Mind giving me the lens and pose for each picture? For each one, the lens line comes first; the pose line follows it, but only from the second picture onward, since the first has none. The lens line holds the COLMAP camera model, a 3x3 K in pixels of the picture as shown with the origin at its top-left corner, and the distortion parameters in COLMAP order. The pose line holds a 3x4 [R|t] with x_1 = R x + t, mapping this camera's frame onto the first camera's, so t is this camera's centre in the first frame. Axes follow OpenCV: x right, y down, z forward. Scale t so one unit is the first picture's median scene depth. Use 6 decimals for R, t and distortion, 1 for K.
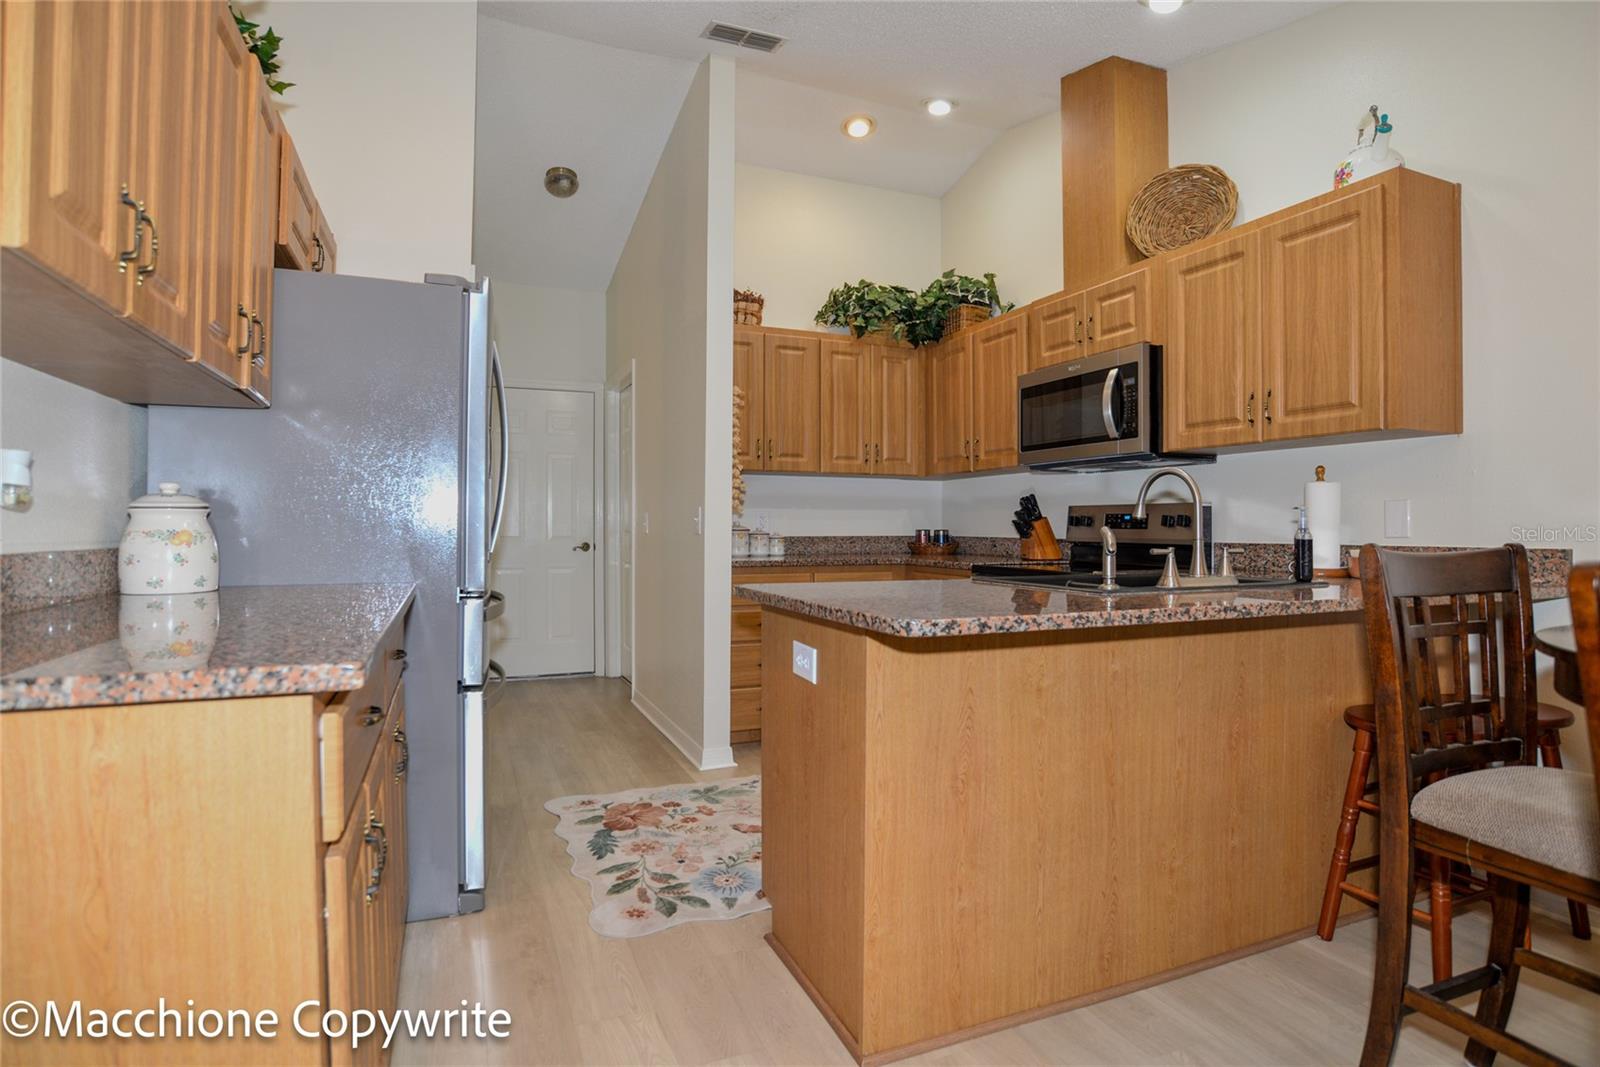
lens RADIAL K [[819.9, 0, 804.0], [0, 819.9, 523.5], [0, 0, 1]] dist [-0.057034, 0.008811]
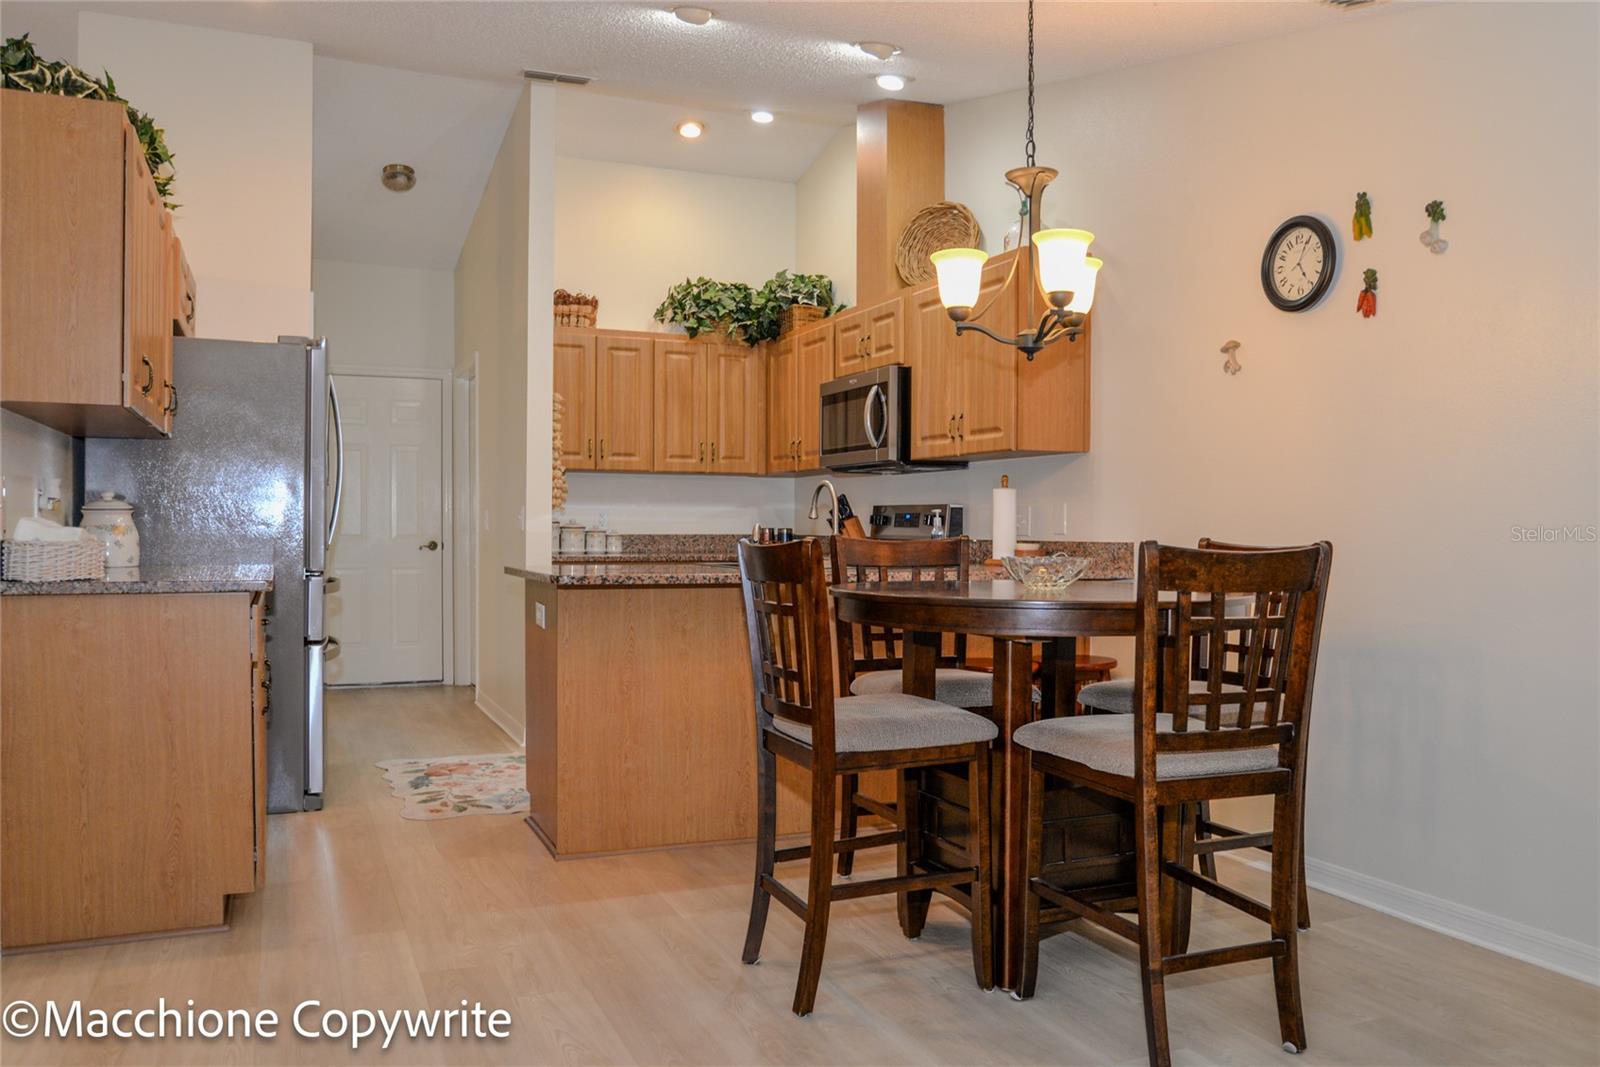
lens RADIAL K [[1224.3, 0, 798.1], [0, 1224.3, 543.9], [0, 0, 1]] dist [-0.039734, -0.001911]
pose [[0.999990, 0.003157, -0.003031, 0.219244], [-0.003101, 0.999828, 0.018306, -0.000596], [0.003088, -0.018297, 0.999828, -0.557725]]
